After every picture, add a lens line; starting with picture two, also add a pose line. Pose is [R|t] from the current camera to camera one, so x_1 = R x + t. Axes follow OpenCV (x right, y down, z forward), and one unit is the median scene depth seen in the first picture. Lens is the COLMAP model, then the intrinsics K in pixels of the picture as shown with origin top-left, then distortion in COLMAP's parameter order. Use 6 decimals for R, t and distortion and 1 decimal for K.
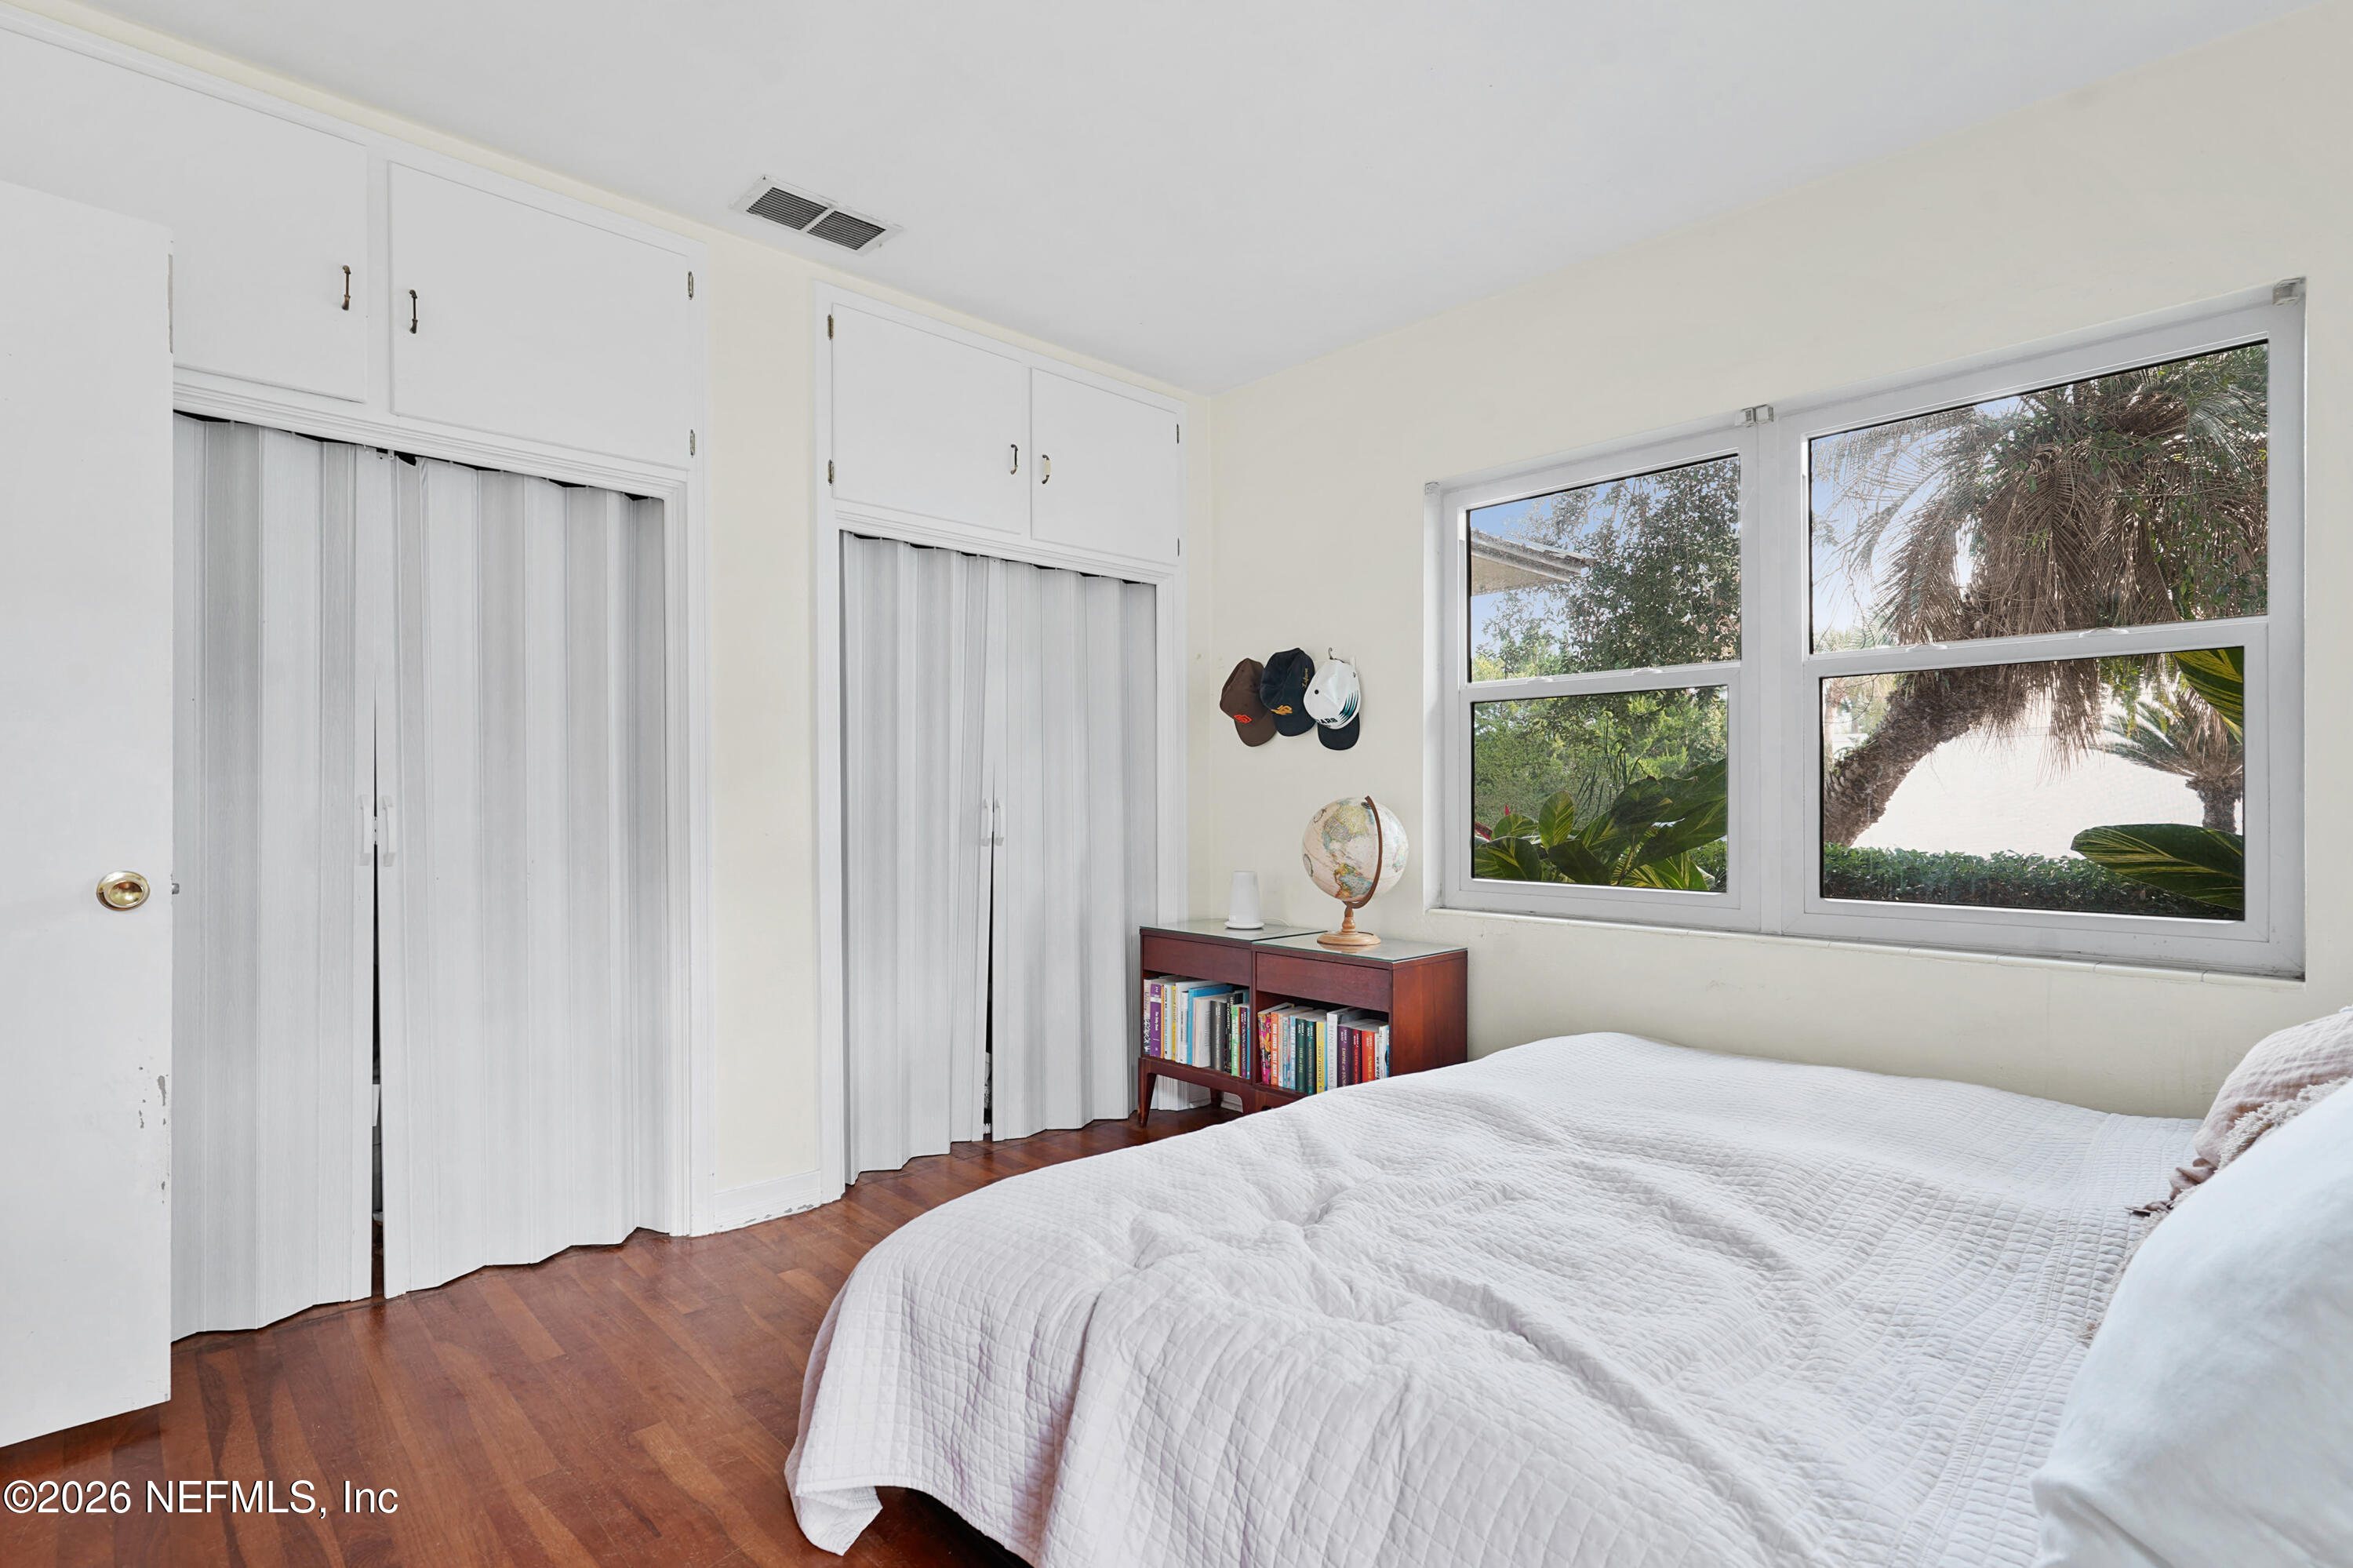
lens RADIAL K [[1133.7, 0, 1174.3], [0, 1133.7, 790.9], [0, 0, 1]] dist [-0.002106, 0.001413]
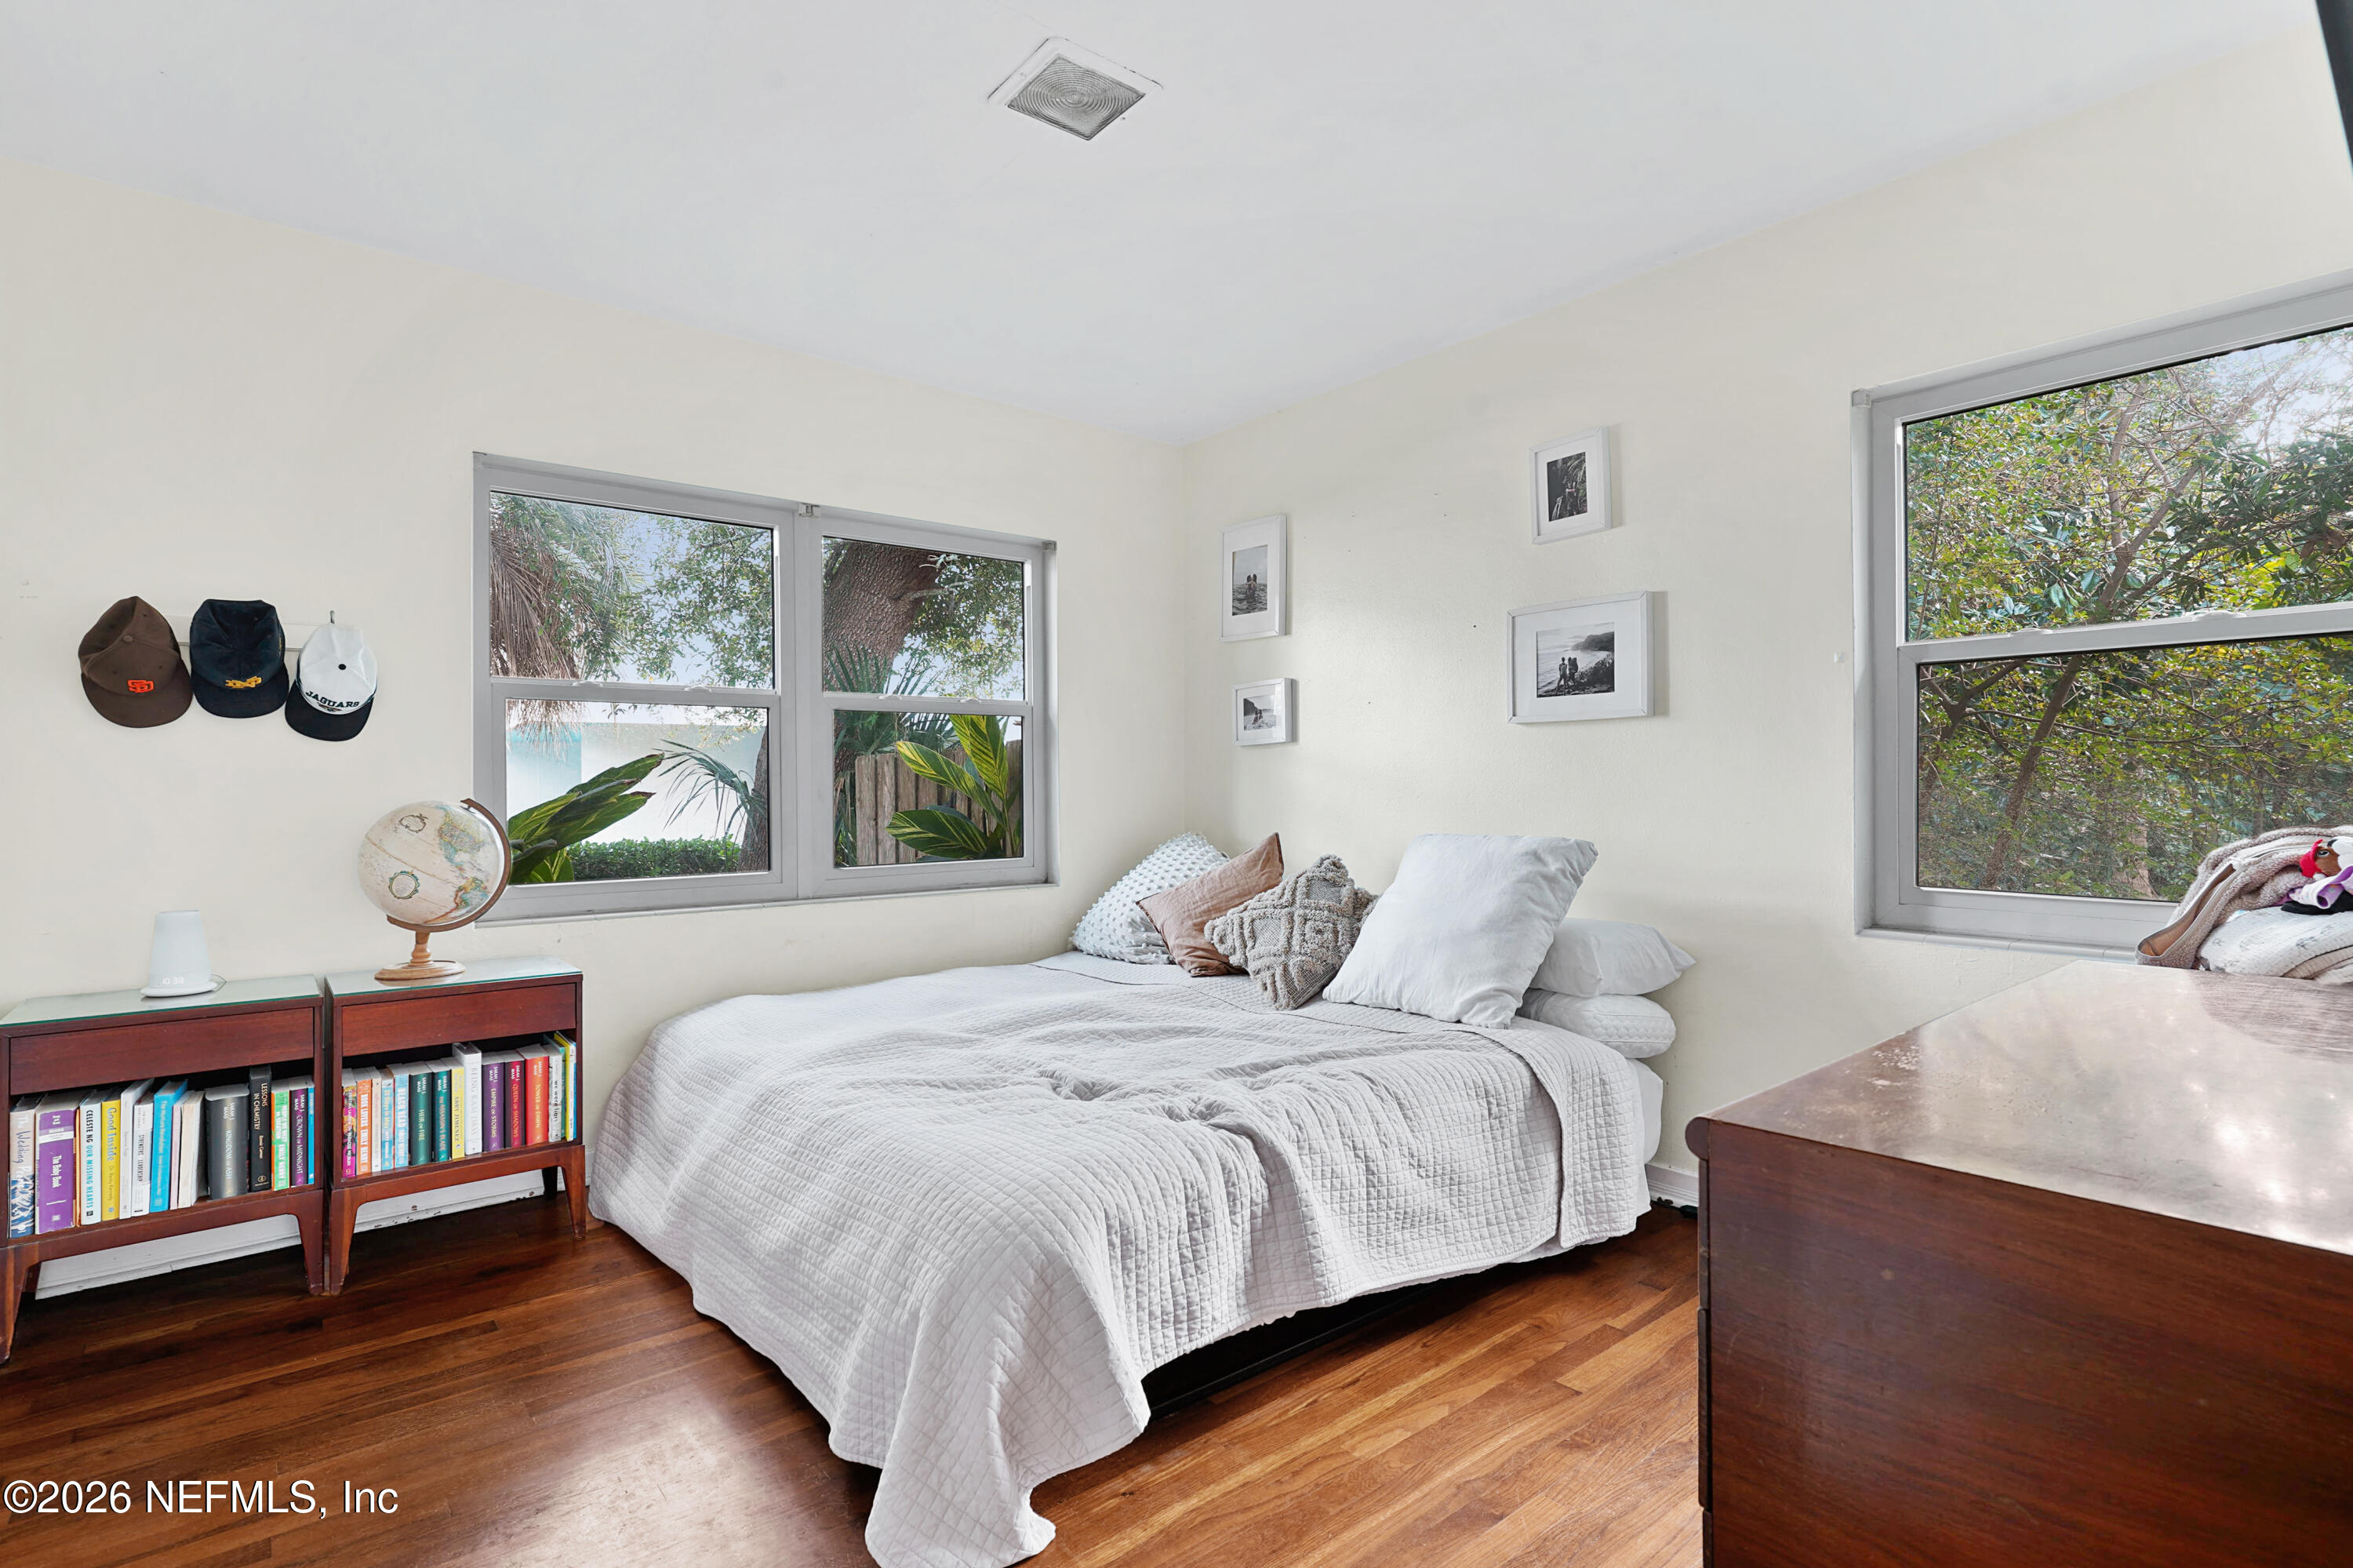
lens RADIAL K [[1133.7, 0, 1178.1], [0, 1133.7, 781.8], [0, 0, 1]] dist [-0.002106, 0.001413]
pose [[0.054088, 0.009005, 0.998496, -0.646212], [0.002403, 0.999955, -0.009149, 0.000731], [-0.998533, 0.002894, 0.054064, 0.398629]]
